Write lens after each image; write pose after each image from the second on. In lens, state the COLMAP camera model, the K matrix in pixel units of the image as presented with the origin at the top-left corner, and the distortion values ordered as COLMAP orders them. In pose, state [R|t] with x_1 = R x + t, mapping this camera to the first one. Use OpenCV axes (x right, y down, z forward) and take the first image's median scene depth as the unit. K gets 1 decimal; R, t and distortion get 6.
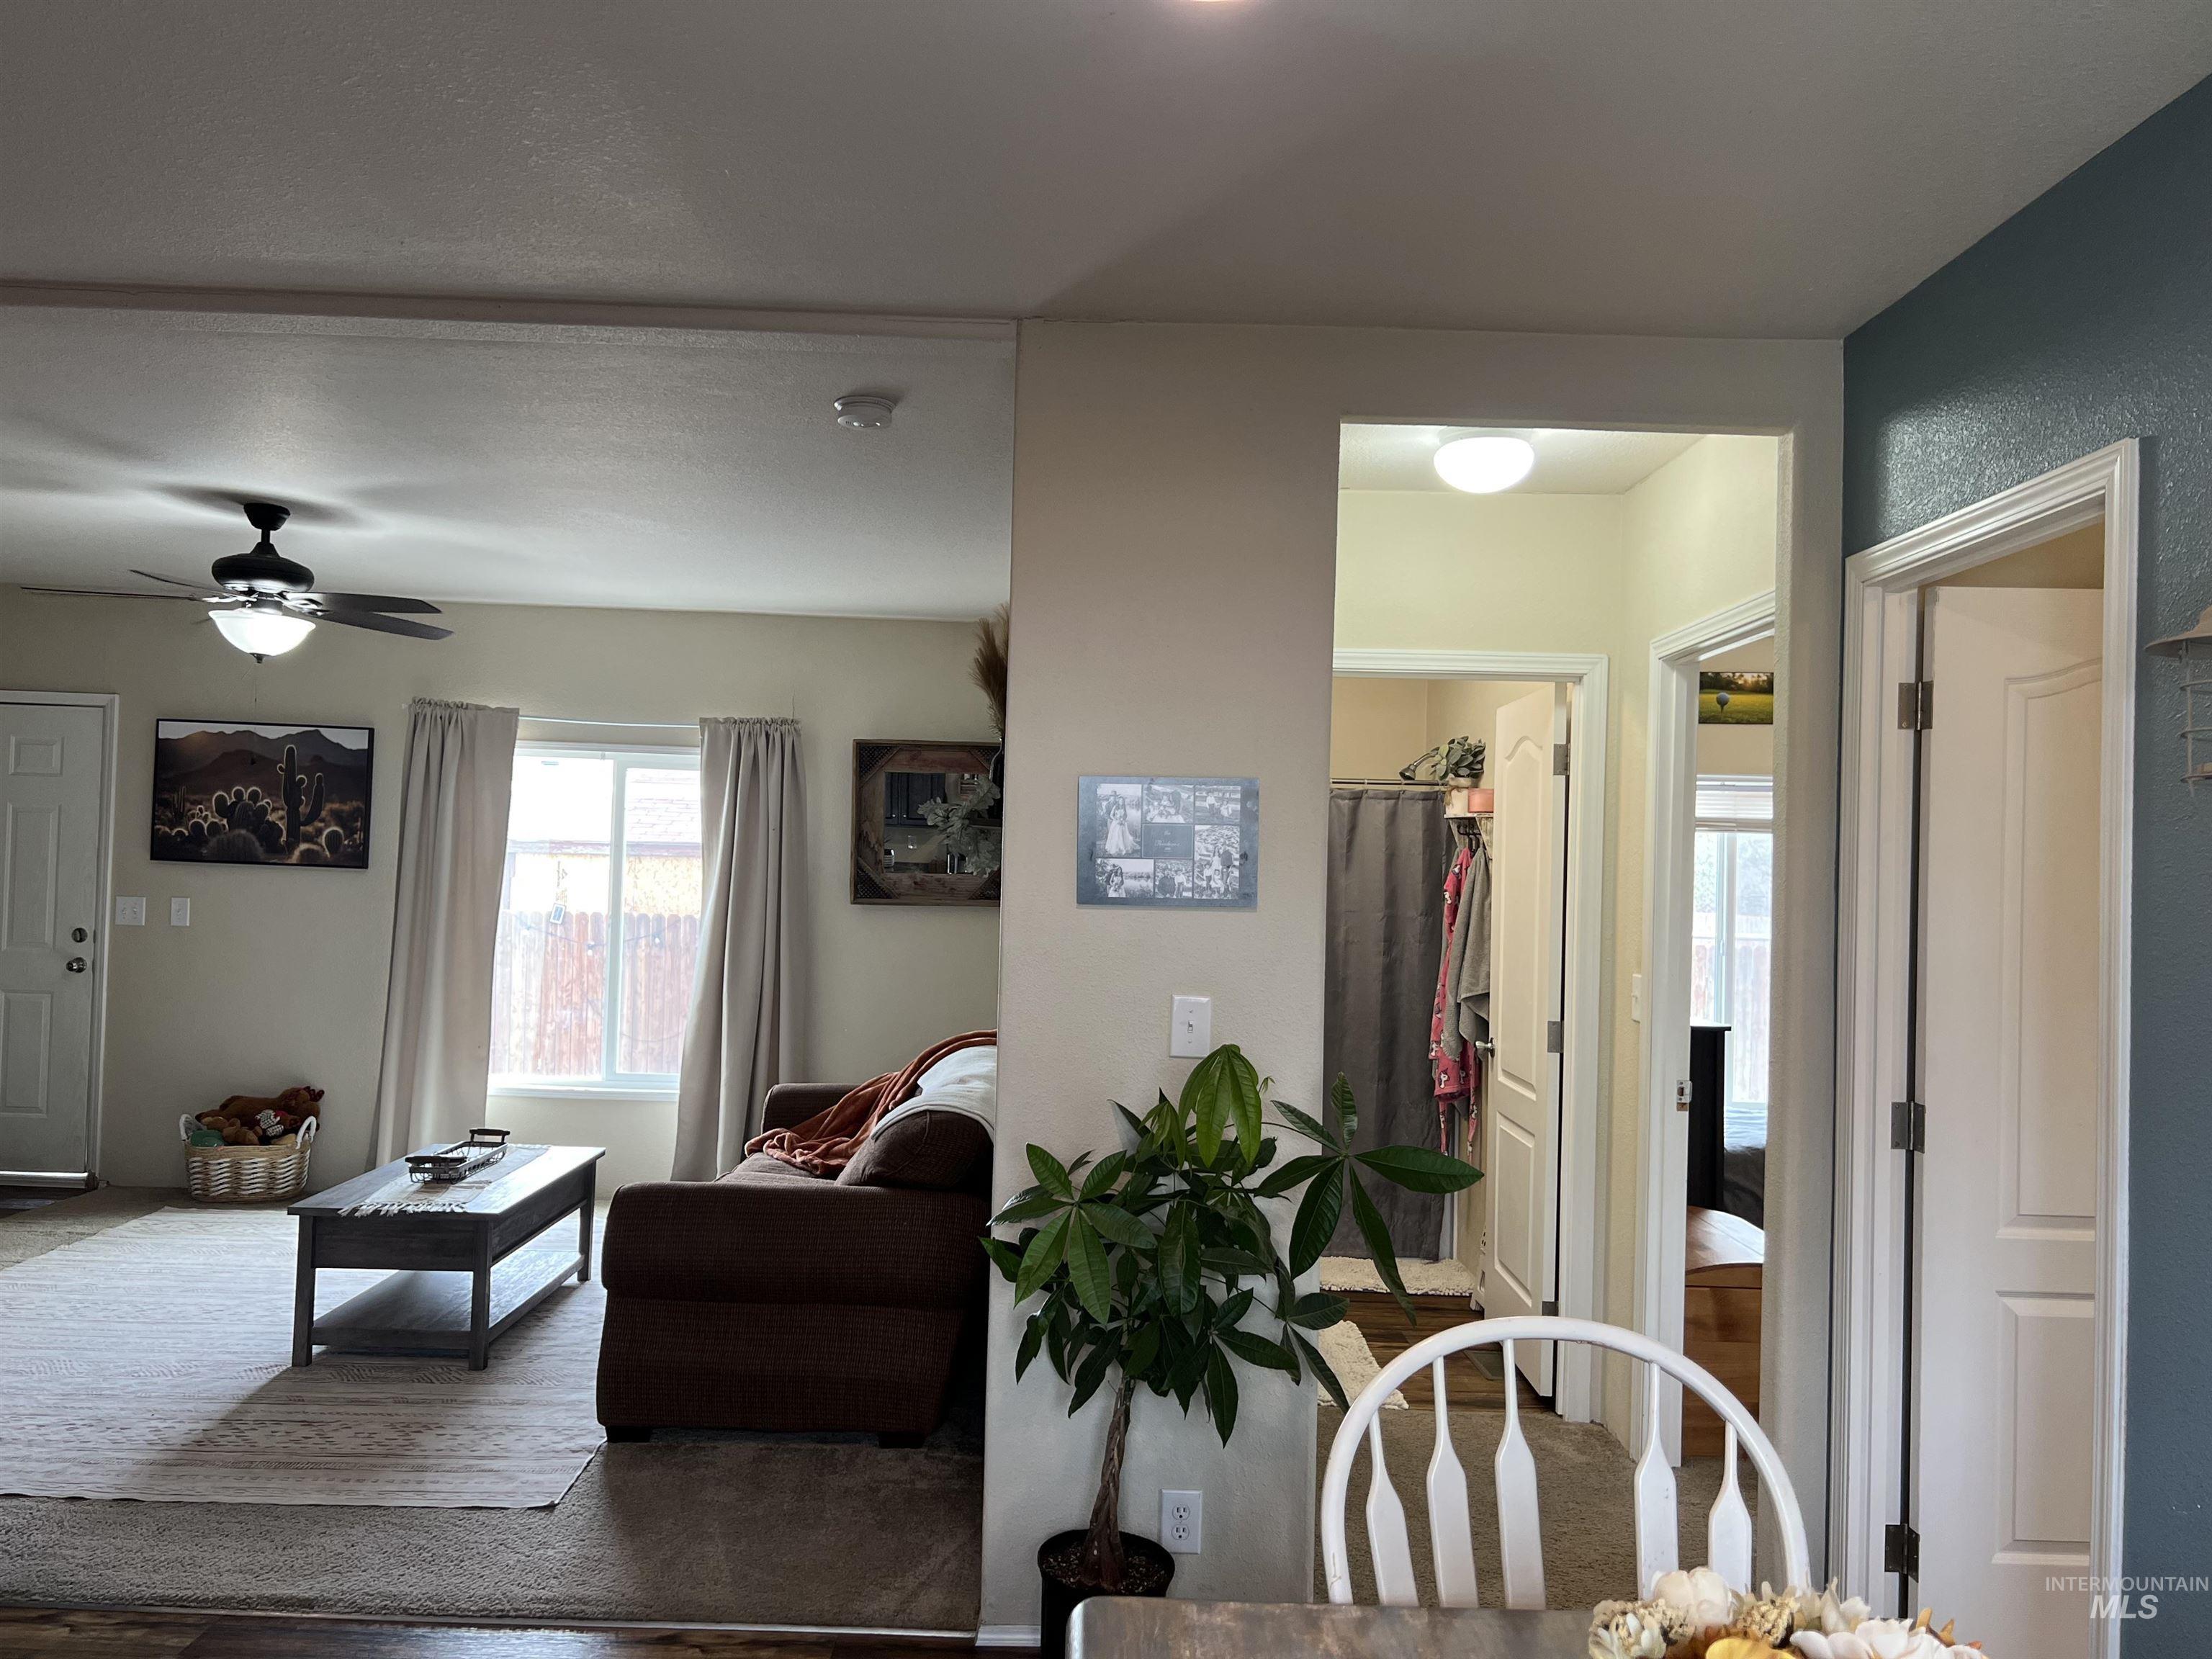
lens RADIAL K [[1653.6, 0, 1100.9], [0, 1653.6, 845.1], [0, 0, 1]] dist [0.059628, -0.073376]
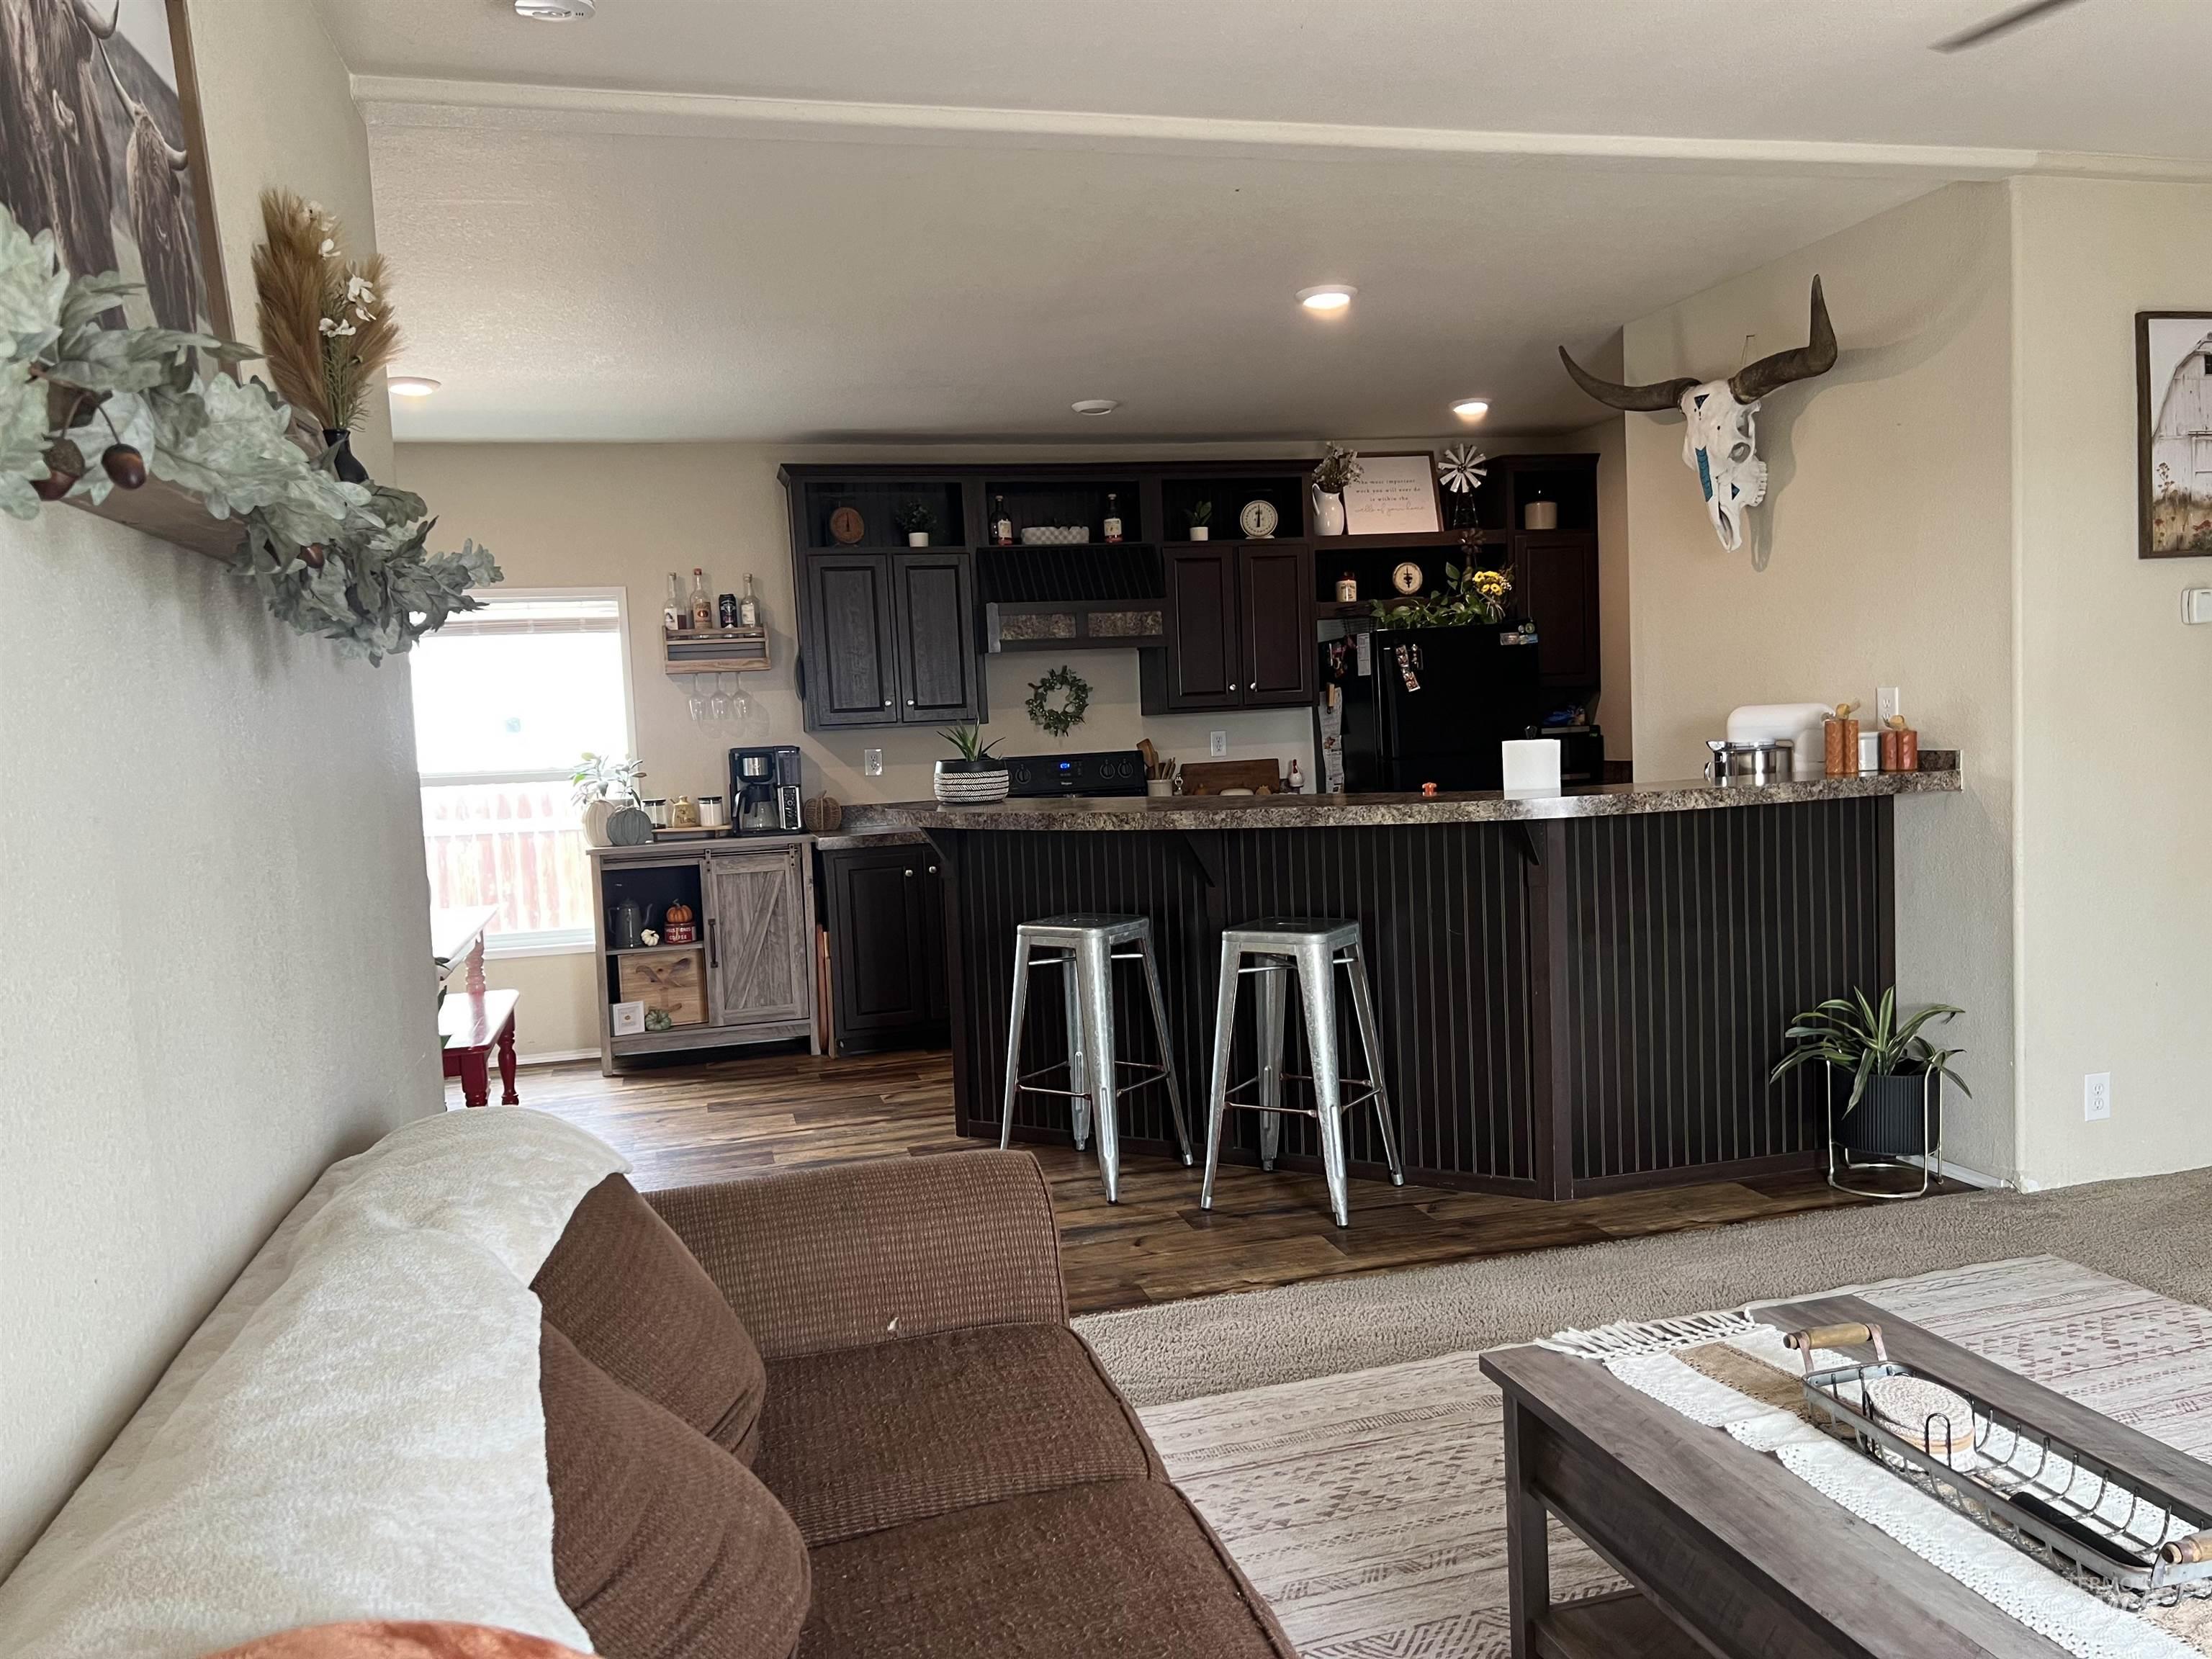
lens RADIAL K [[1653.6, 0, 1111.5], [0, 1653.6, 842.1], [0, 0, 1]] dist [0.059628, -0.073376]
pose [[-0.969440, 0.036713, -0.242566, -0.179473], [0.022934, 0.997971, 0.059390, 0.051905], [0.244254, 0.052013, -0.968315, 1.697127]]
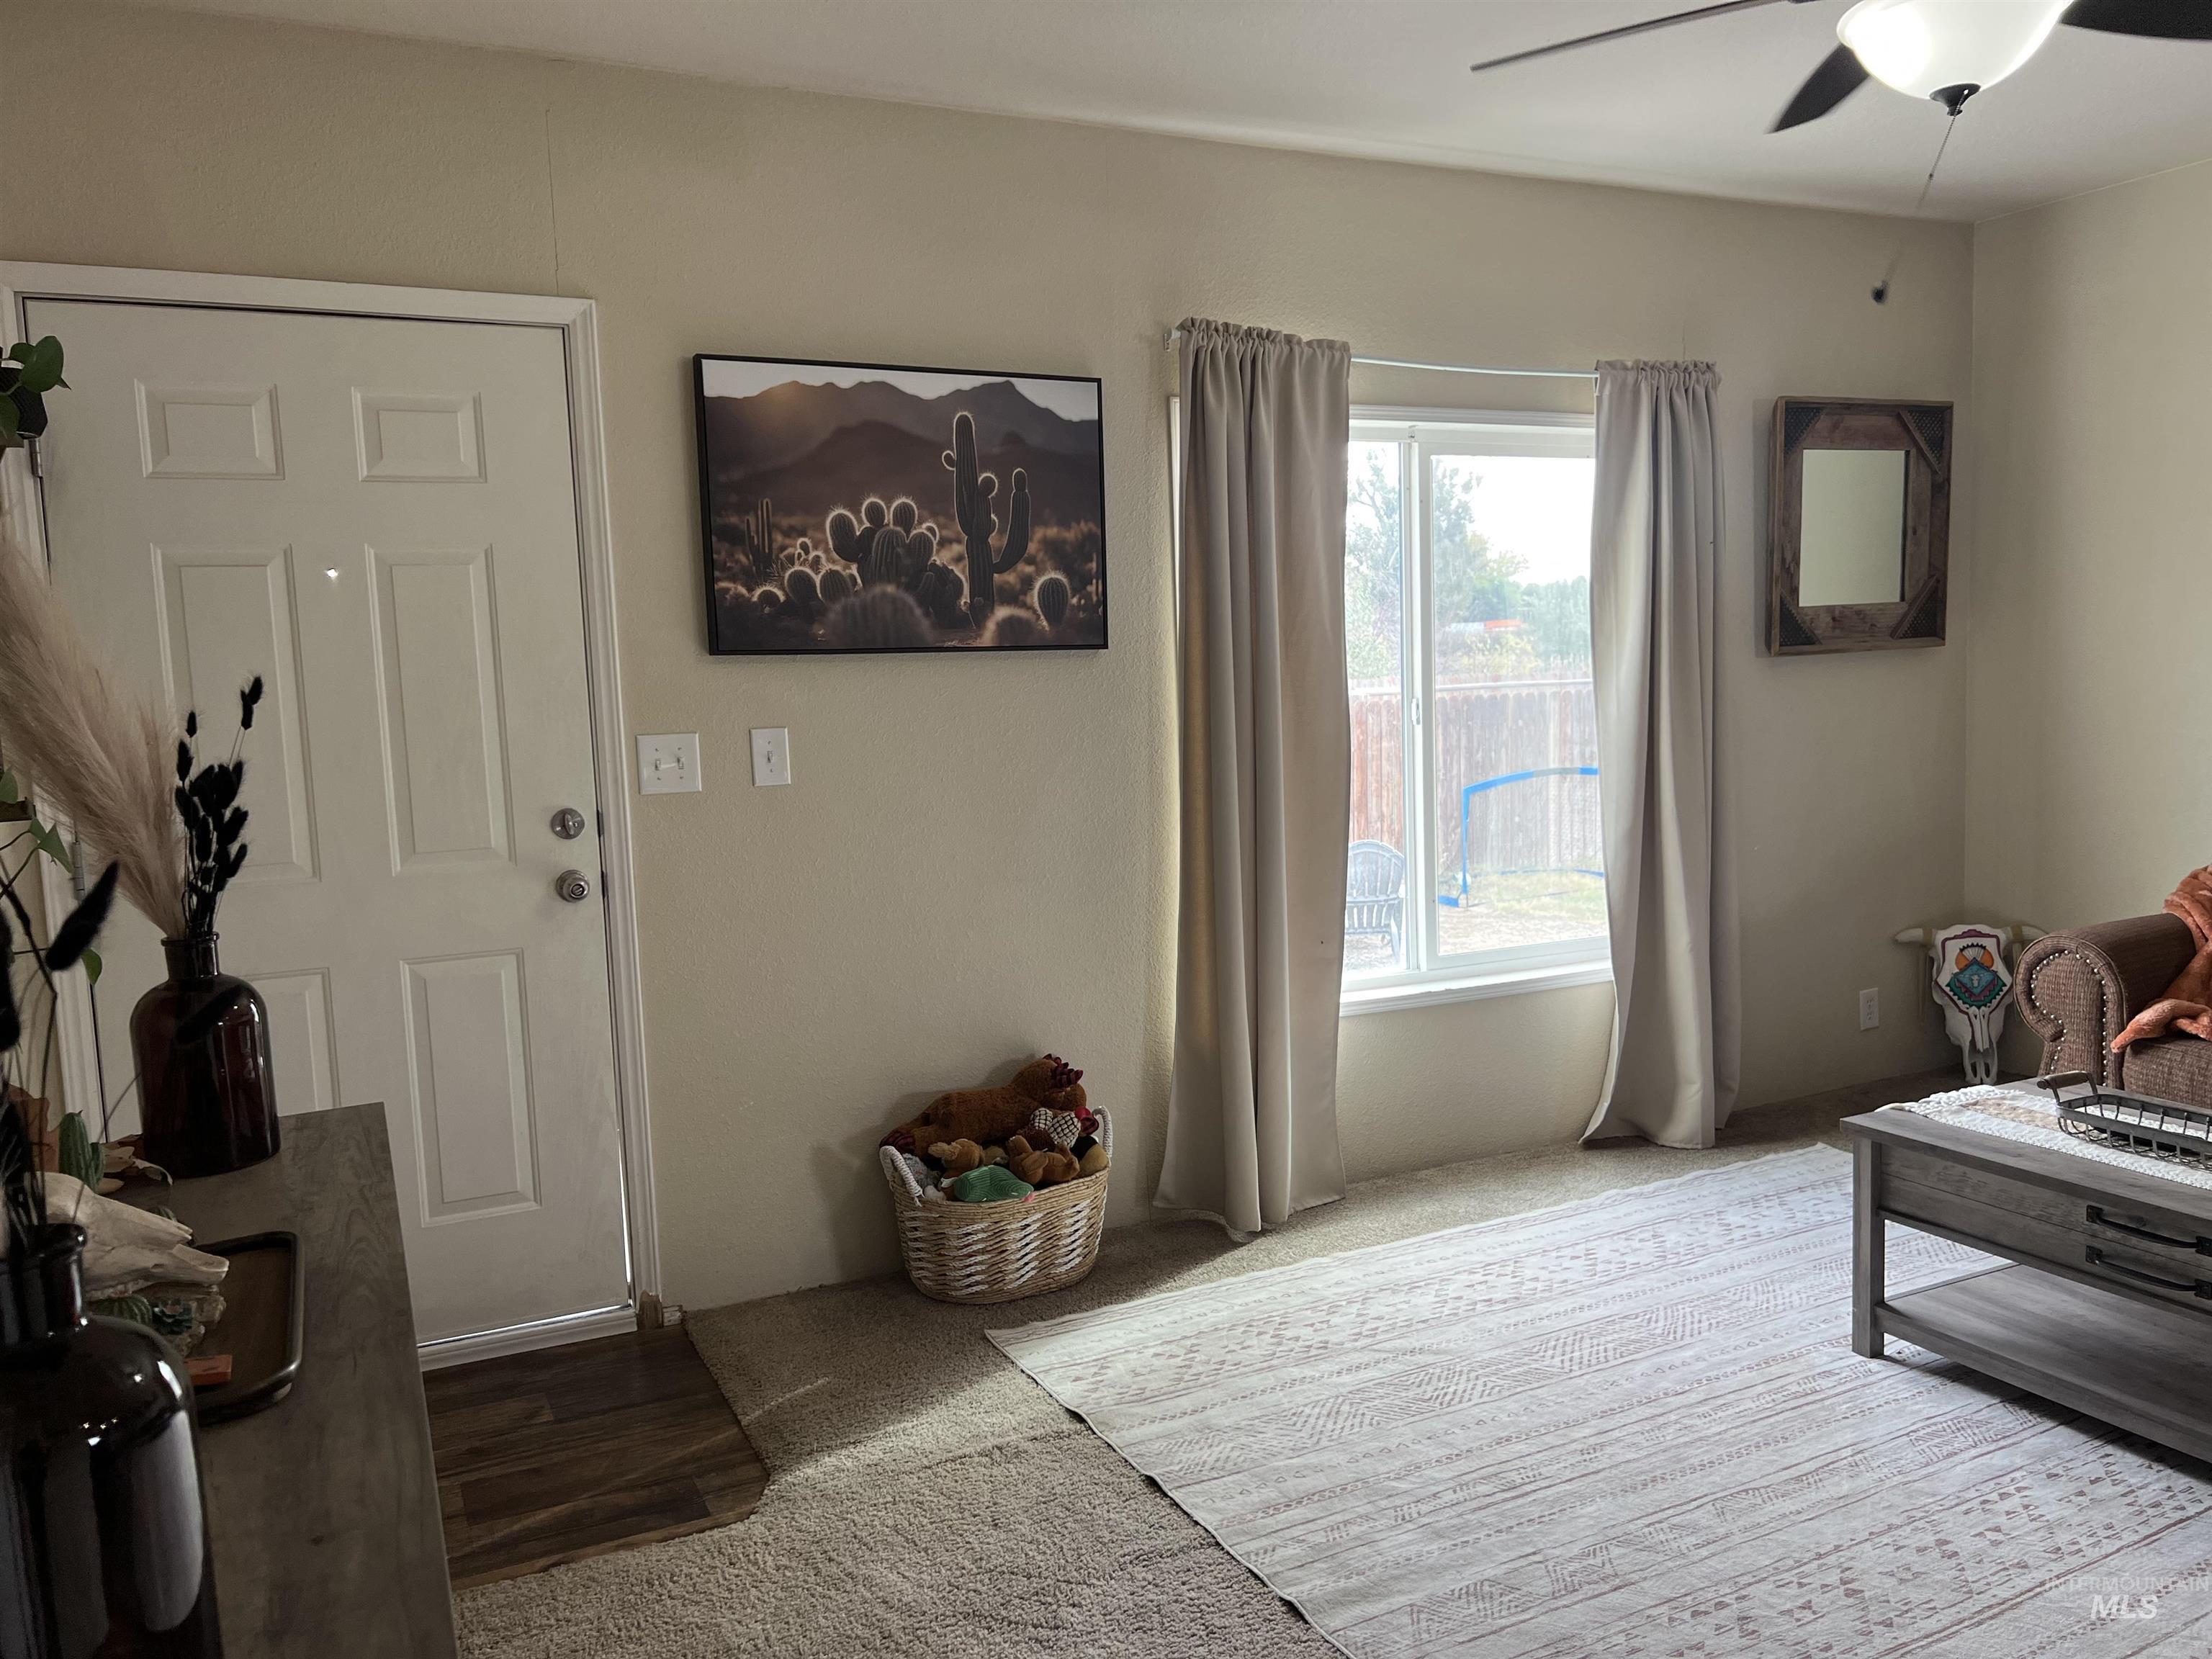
lens RADIAL K [[1653.6, 0, 1104.3], [0, 1653.6, 855.2], [0, 0, 1]] dist [0.059628, -0.073376]
pose [[0.902655, -0.110522, 0.415930, -1.201651], [0.057589, 0.988790, 0.137764, 0.011376], [-0.426493, -0.100400, 0.898901, 0.916620]]
